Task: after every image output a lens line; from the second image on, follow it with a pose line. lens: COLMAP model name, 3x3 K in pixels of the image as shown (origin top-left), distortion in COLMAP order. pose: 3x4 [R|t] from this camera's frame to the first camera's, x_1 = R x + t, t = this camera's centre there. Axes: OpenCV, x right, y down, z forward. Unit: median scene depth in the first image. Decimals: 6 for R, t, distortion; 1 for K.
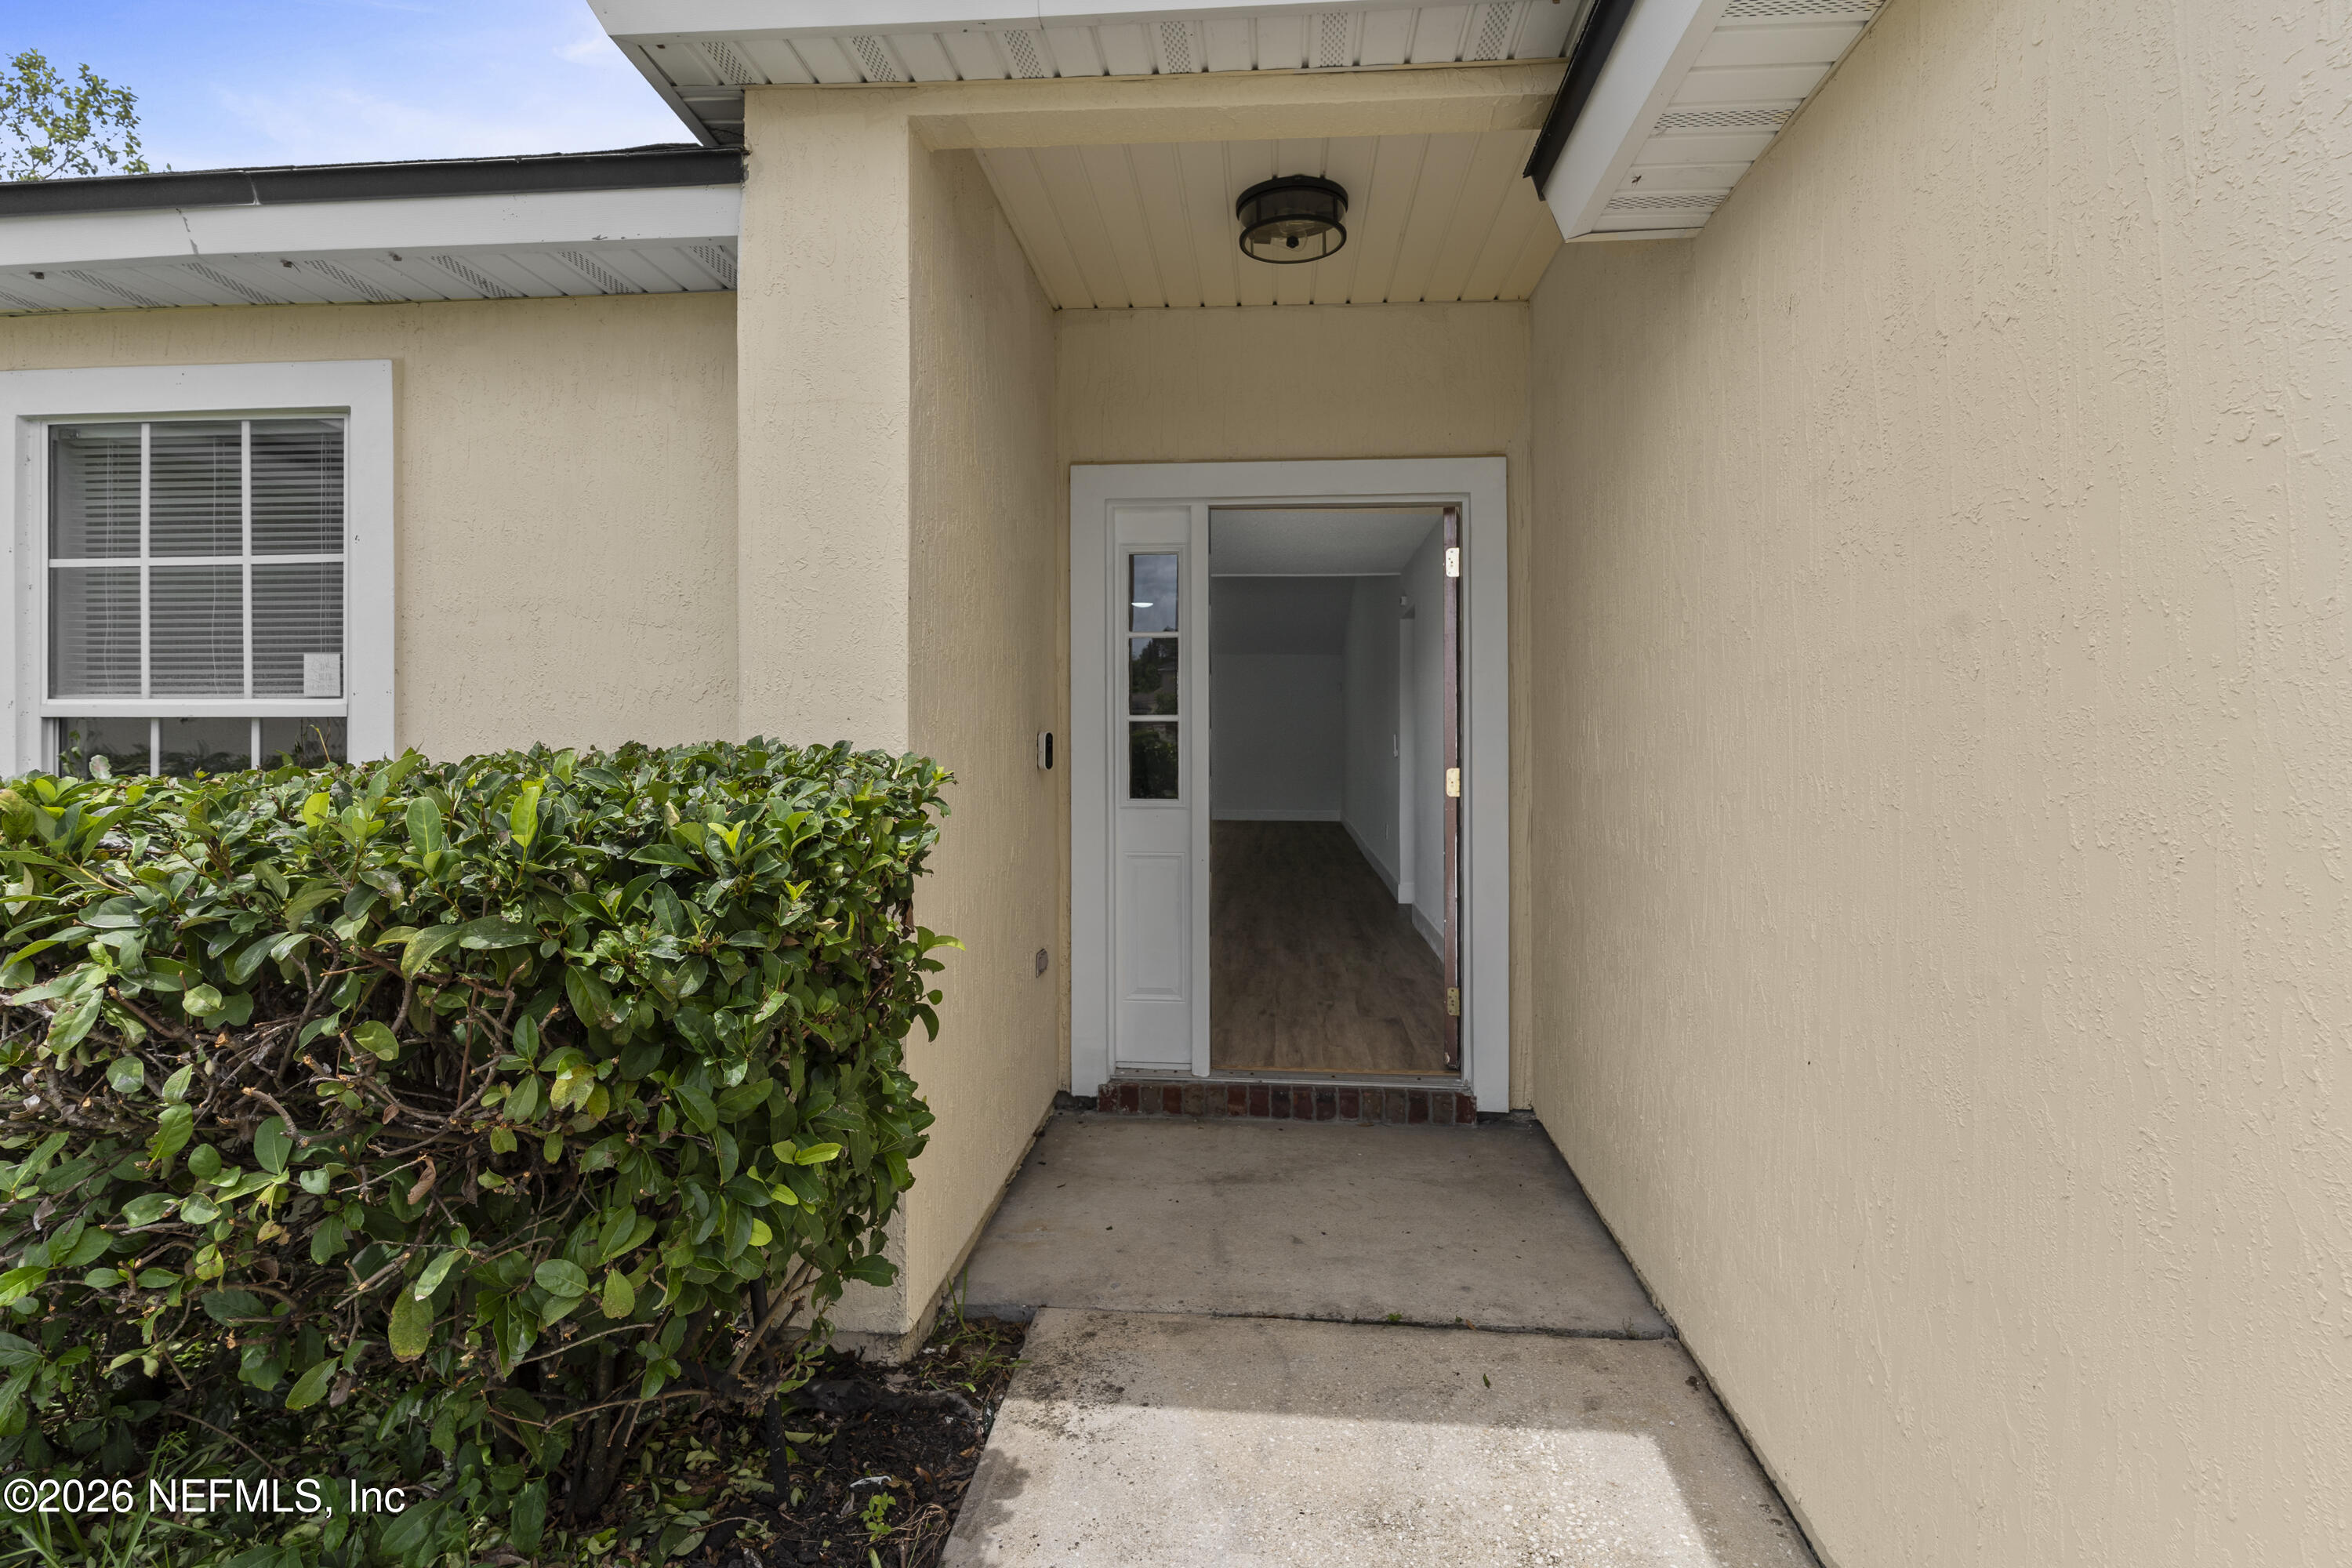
lens RADIAL K [[1139.5, 0, 1181.9], [0, 1139.5, 727.5], [0, 0, 1]] dist [0.005897, 0.000494]
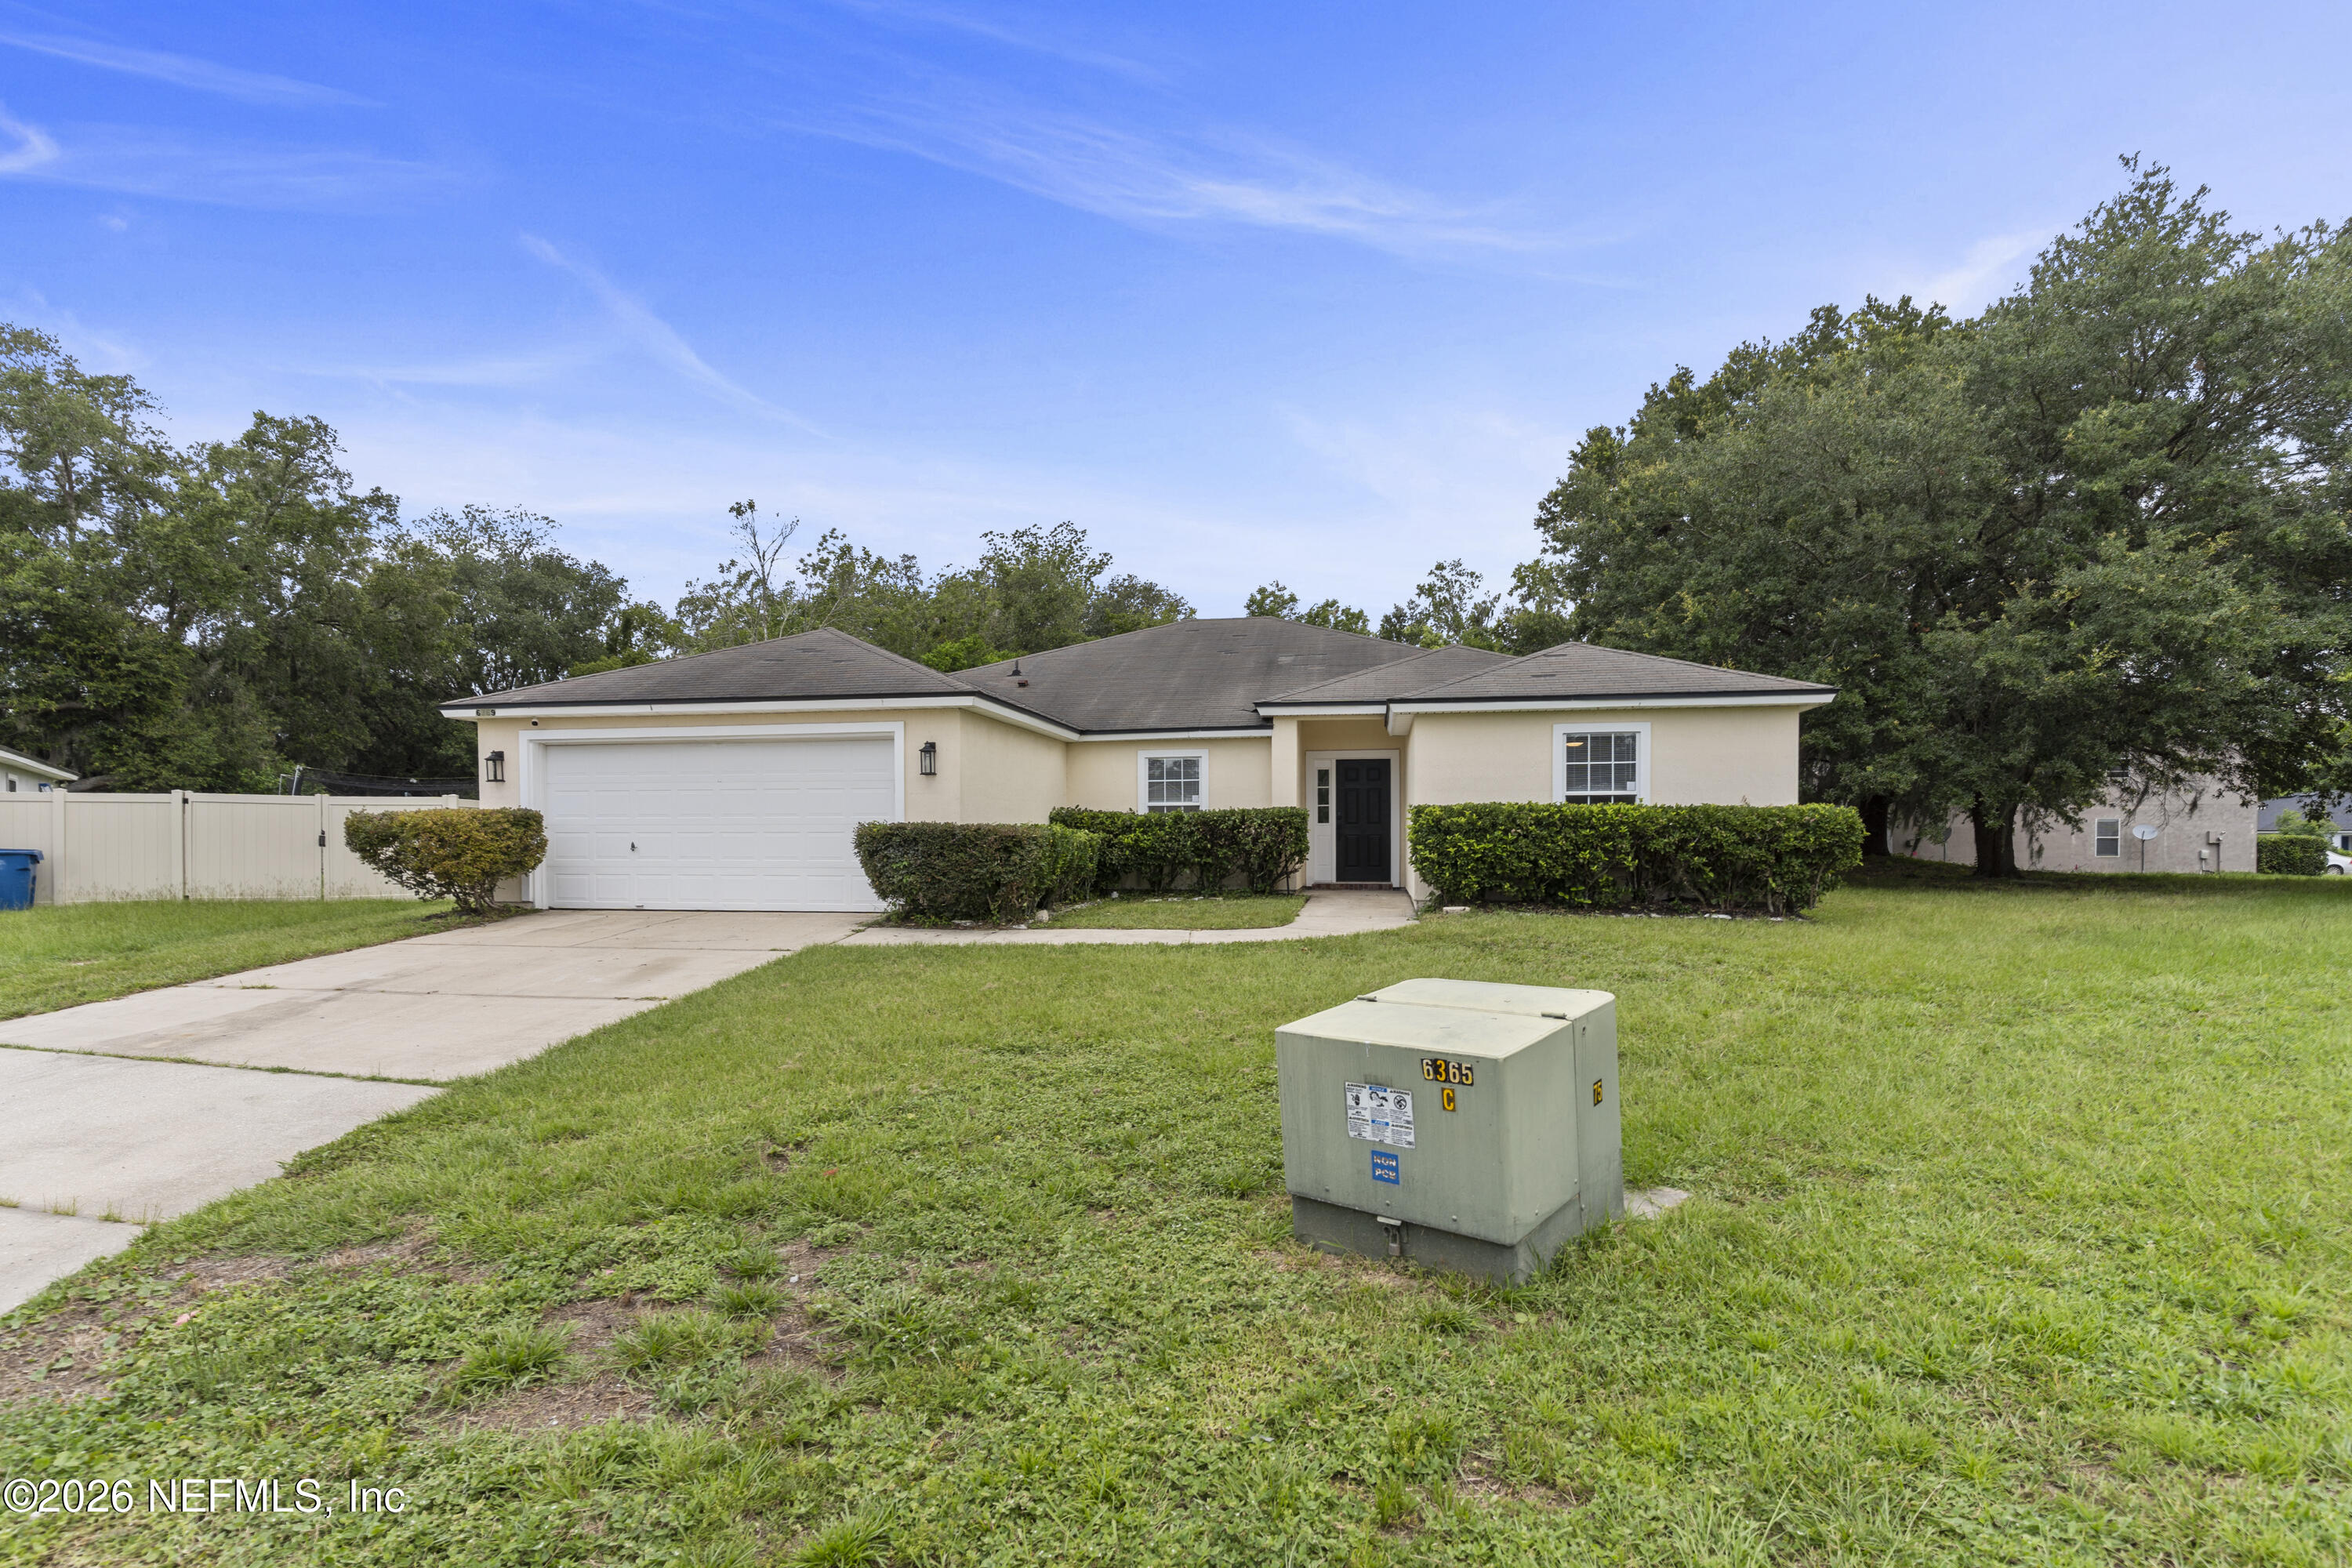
lens RADIAL K [[1139.5, 0, 1174.9], [0, 1139.5, 826.9], [0, 0, 1]] dist [0.005897, 0.000494]
pose [[0.996005, -0.006081, -0.089096, -0.301786], [0.005972, 0.999981, -0.001487, 0.117184], [0.089103, 0.000949, 0.996022, -5.143764]]
